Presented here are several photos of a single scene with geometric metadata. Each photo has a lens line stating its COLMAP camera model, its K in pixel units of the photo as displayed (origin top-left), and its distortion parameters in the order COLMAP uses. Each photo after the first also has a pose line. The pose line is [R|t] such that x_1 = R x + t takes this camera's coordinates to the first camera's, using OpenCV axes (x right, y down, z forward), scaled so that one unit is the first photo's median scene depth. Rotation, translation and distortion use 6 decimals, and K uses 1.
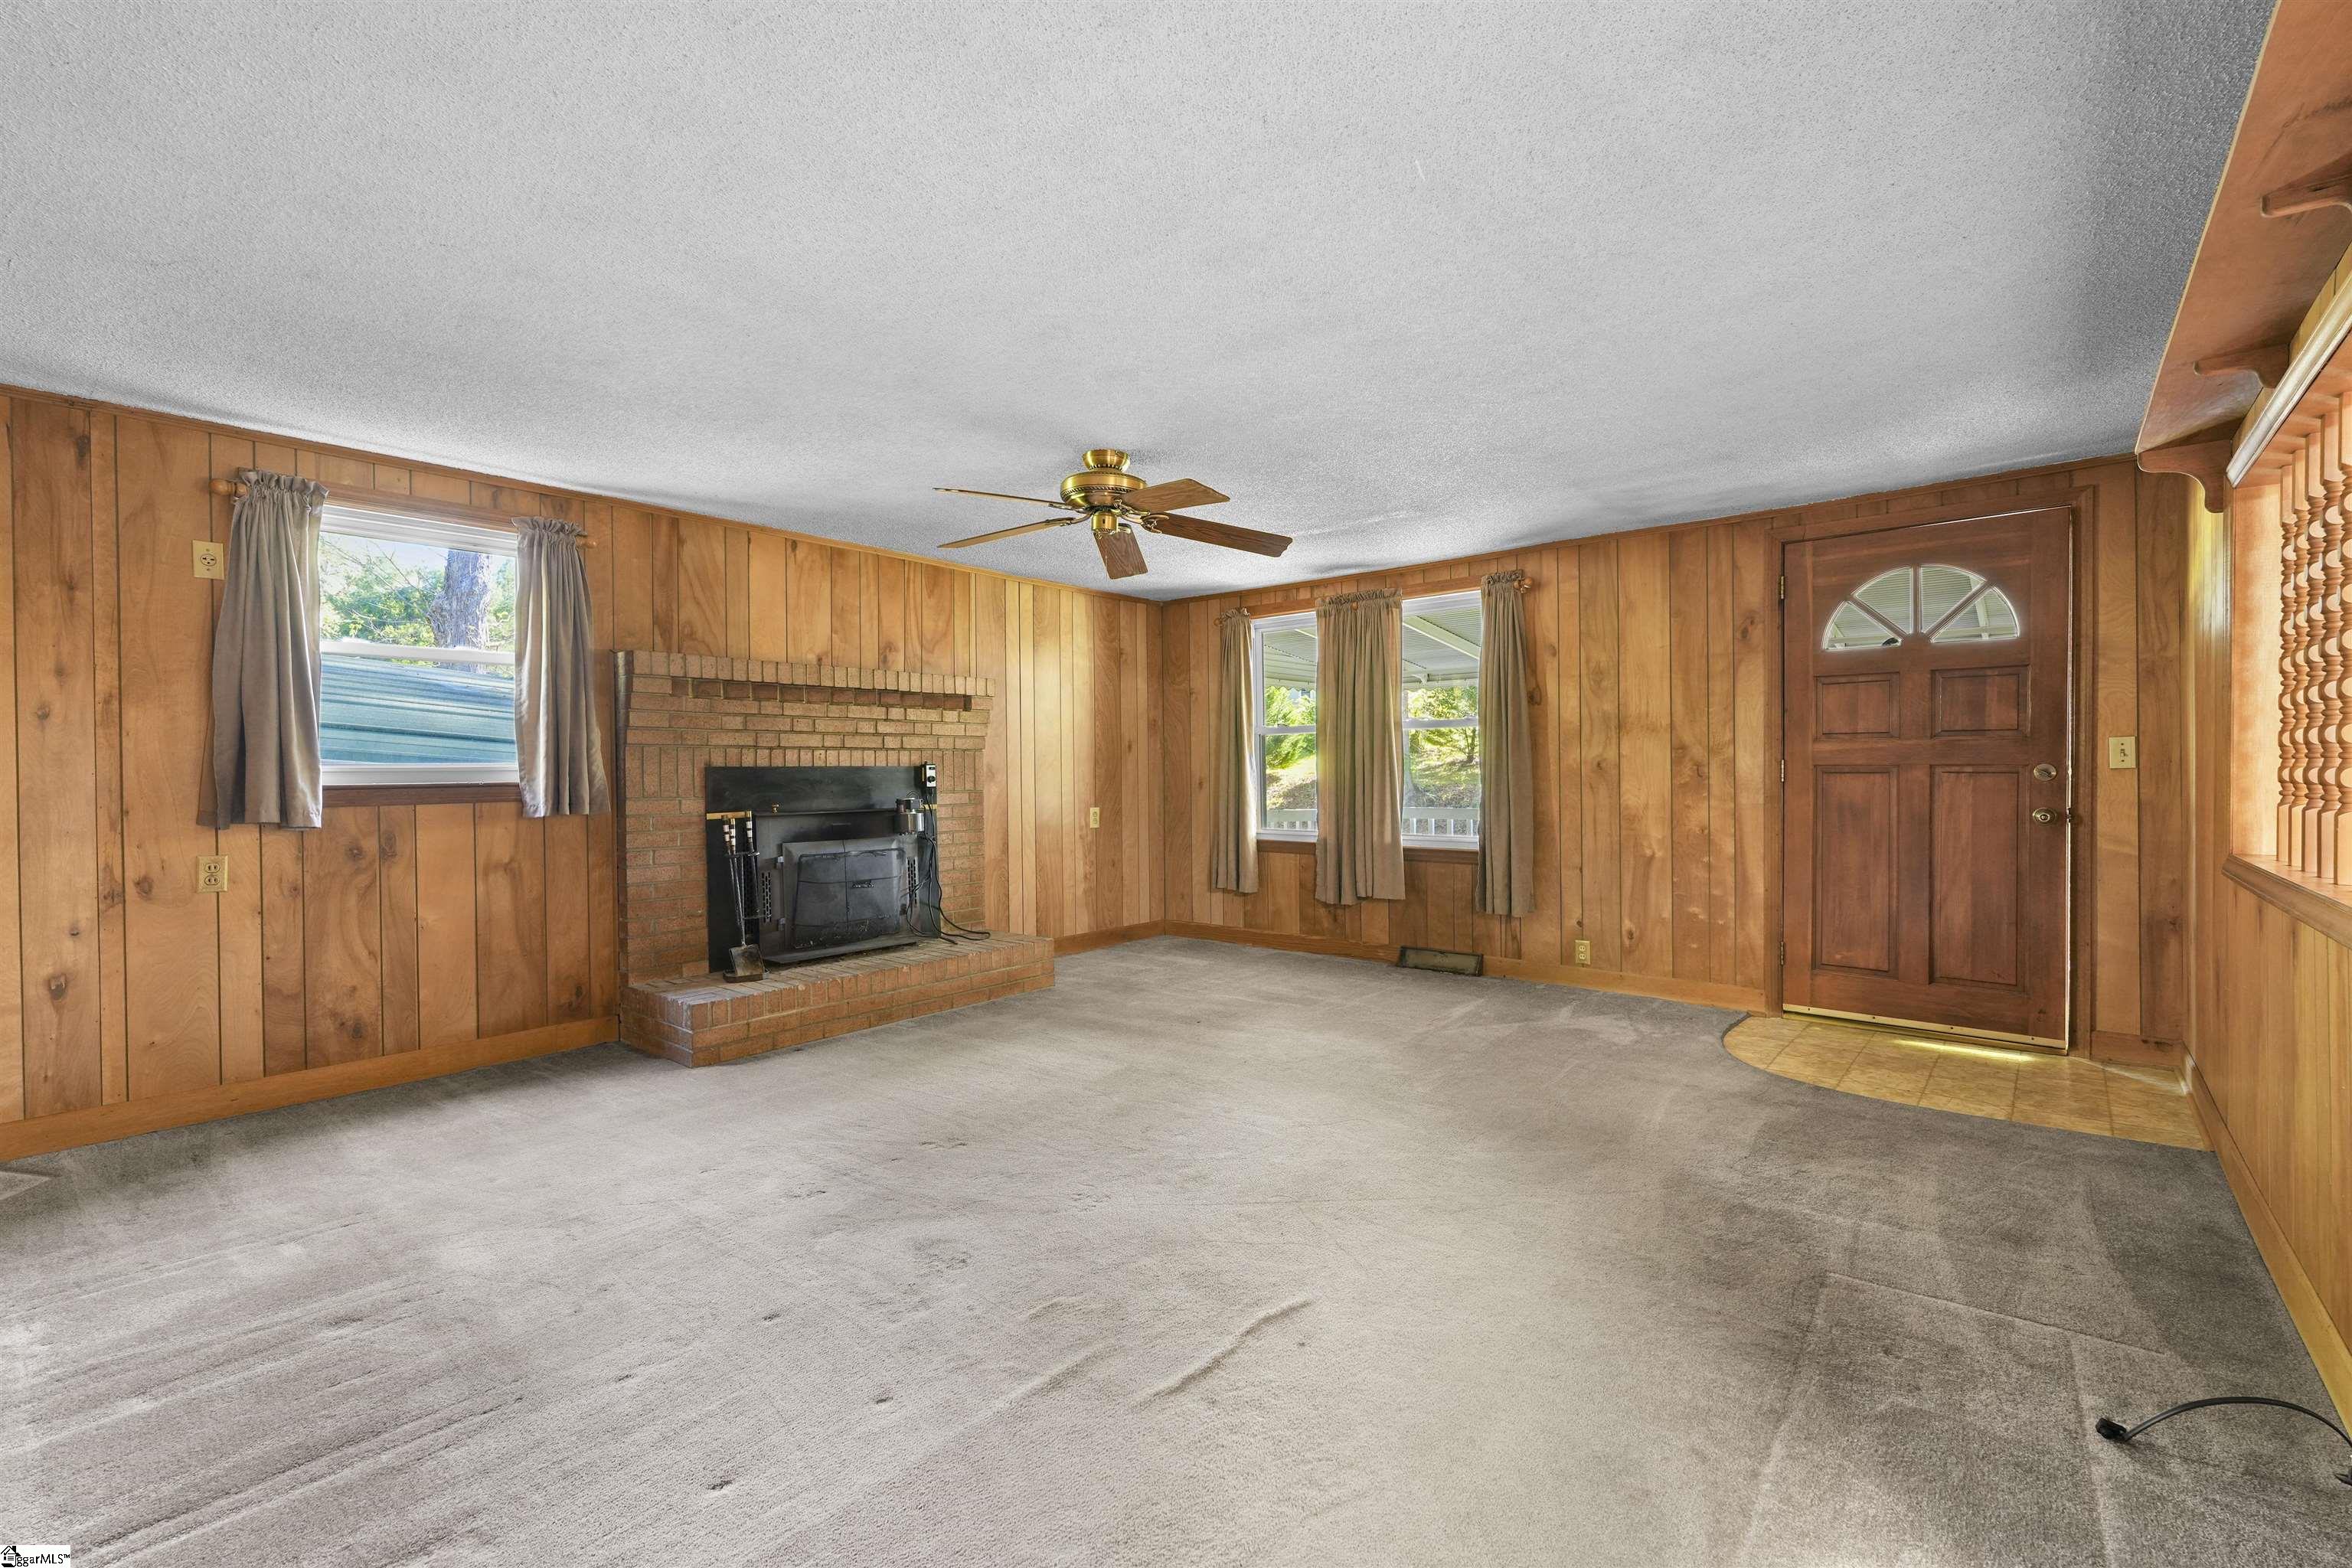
lens RADIAL K [[1021.0, 0, 1176.0], [0, 1021.0, 784.0], [0, 0, 1]] dist [0.000985, 0.000694]
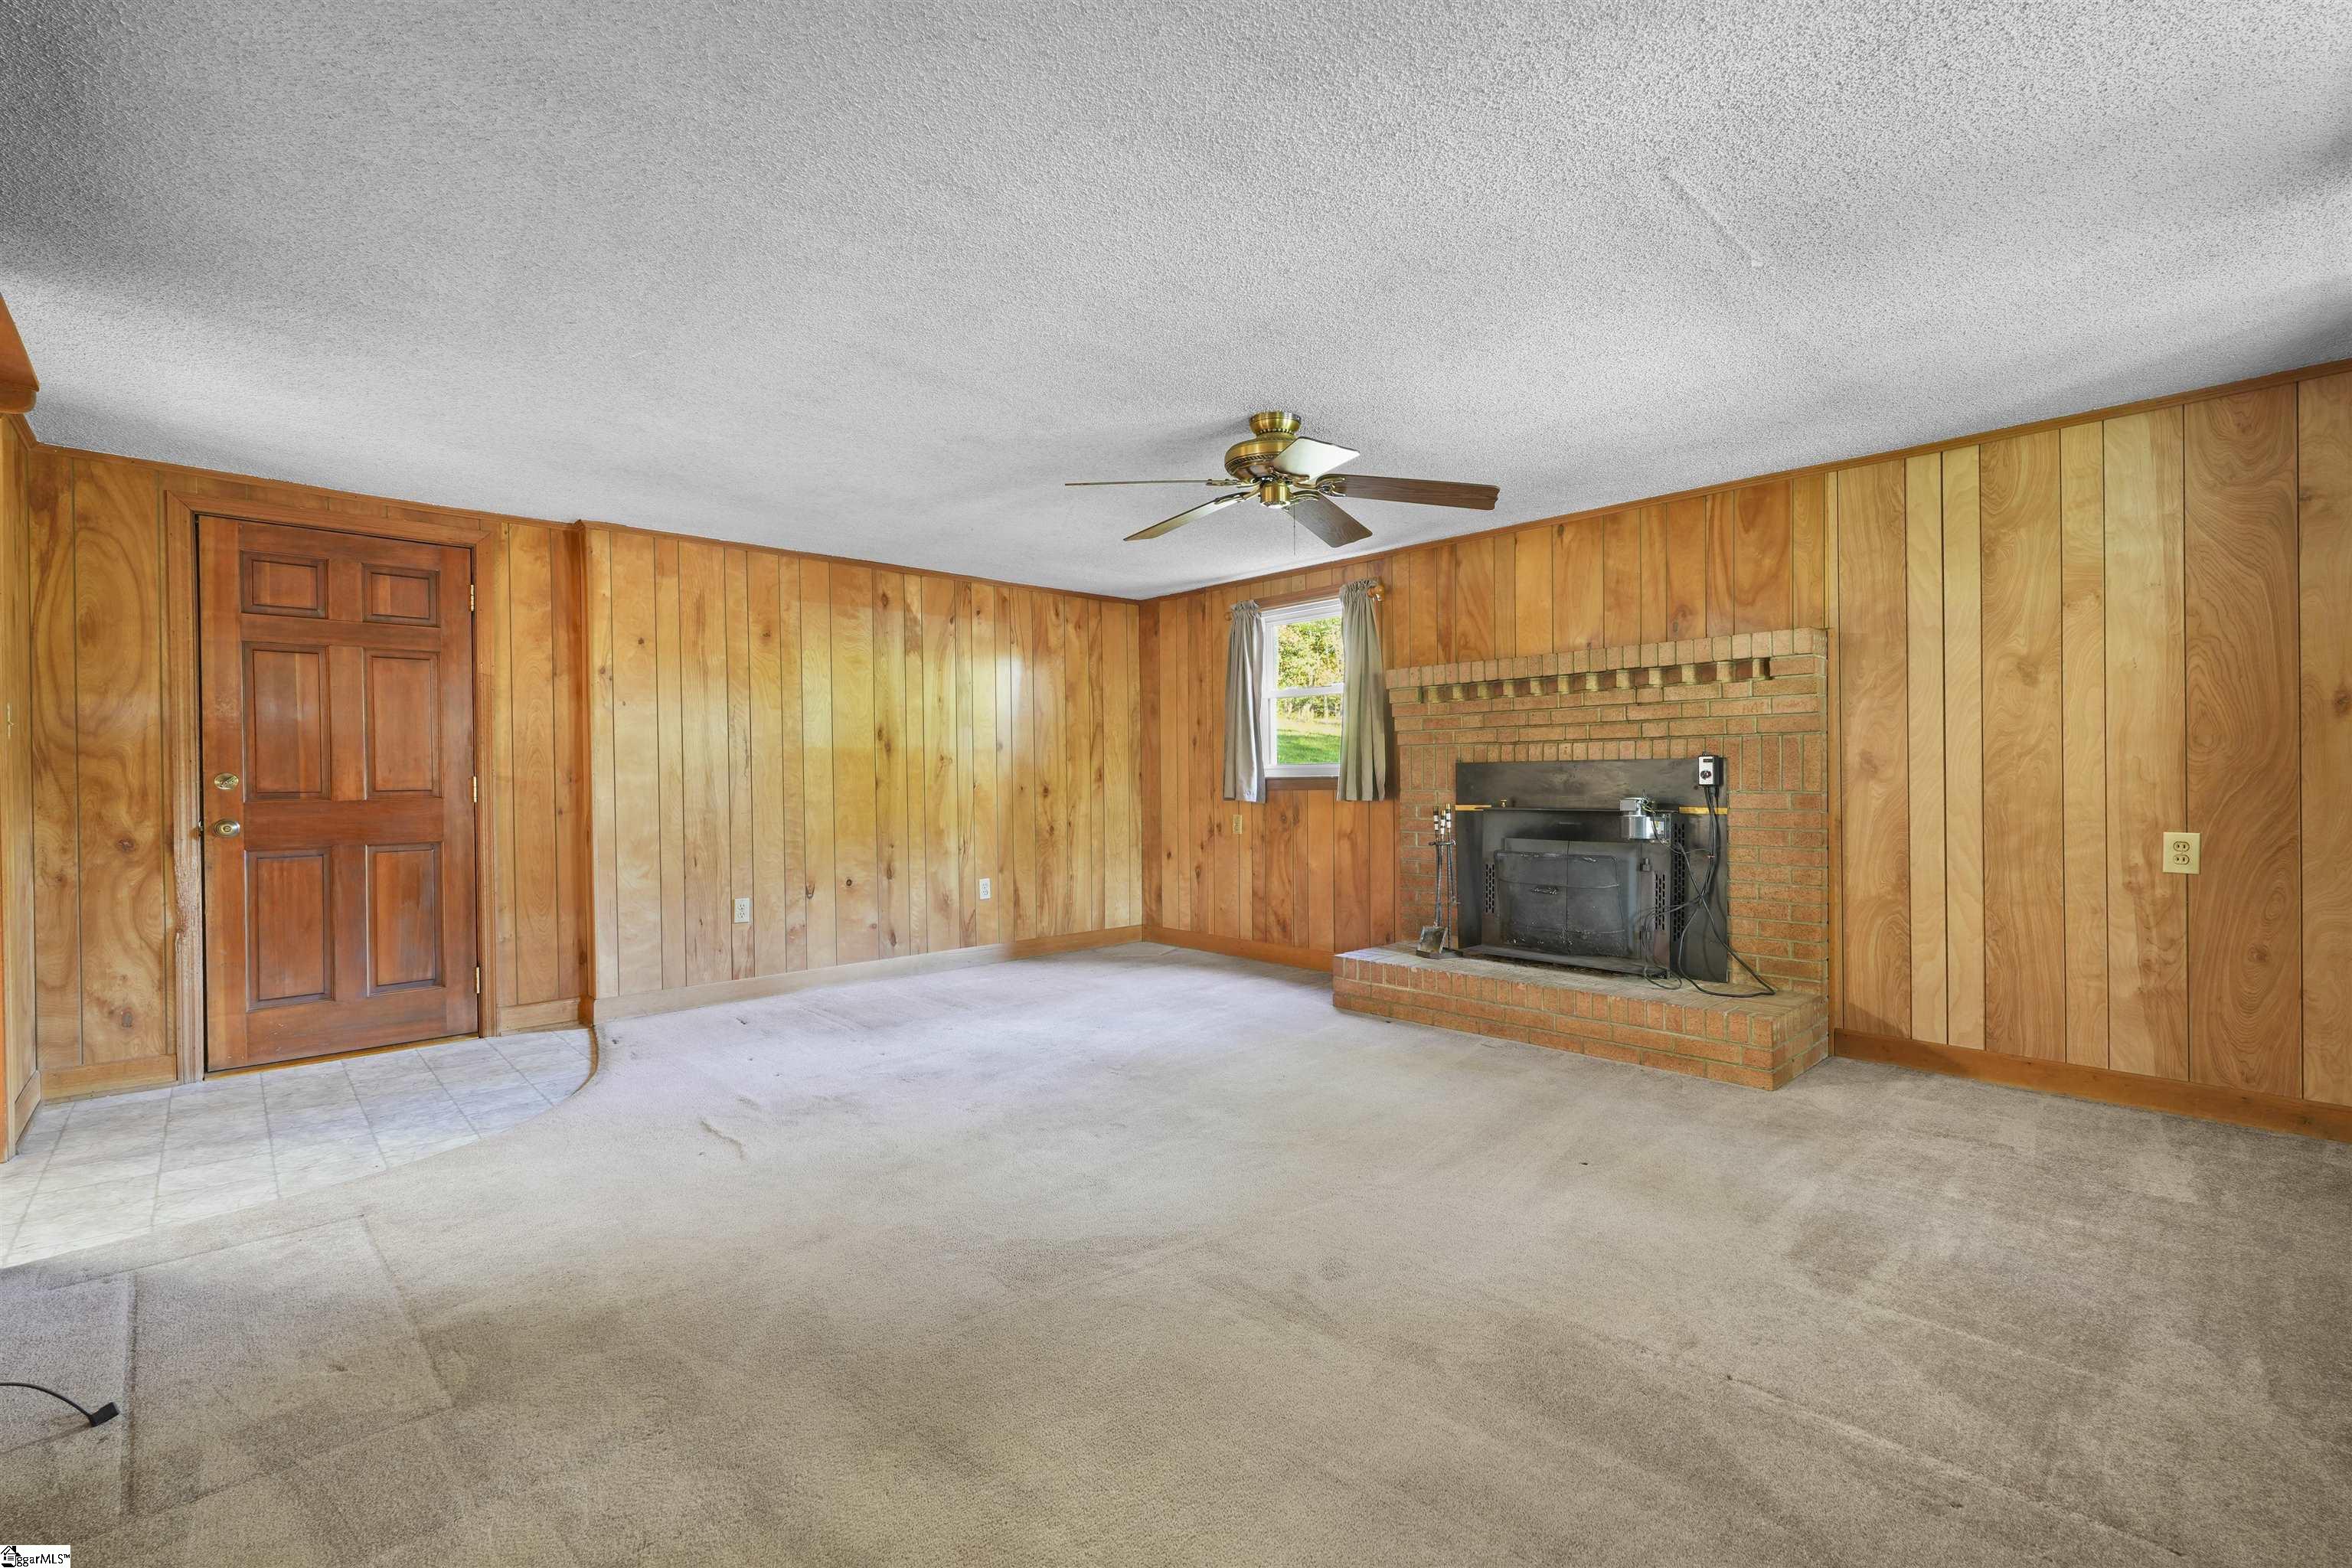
lens RADIAL K [[1021.0, 0, 1176.0], [0, 1021.0, 784.0], [0, 0, 1]] dist [0.000985, 0.000694]
pose [[-0.118282, 0.017038, -0.992834, 0.661407], [-0.001417, 0.999849, 0.017328, -0.012146], [0.992979, 0.003456, -0.118240, 0.802442]]
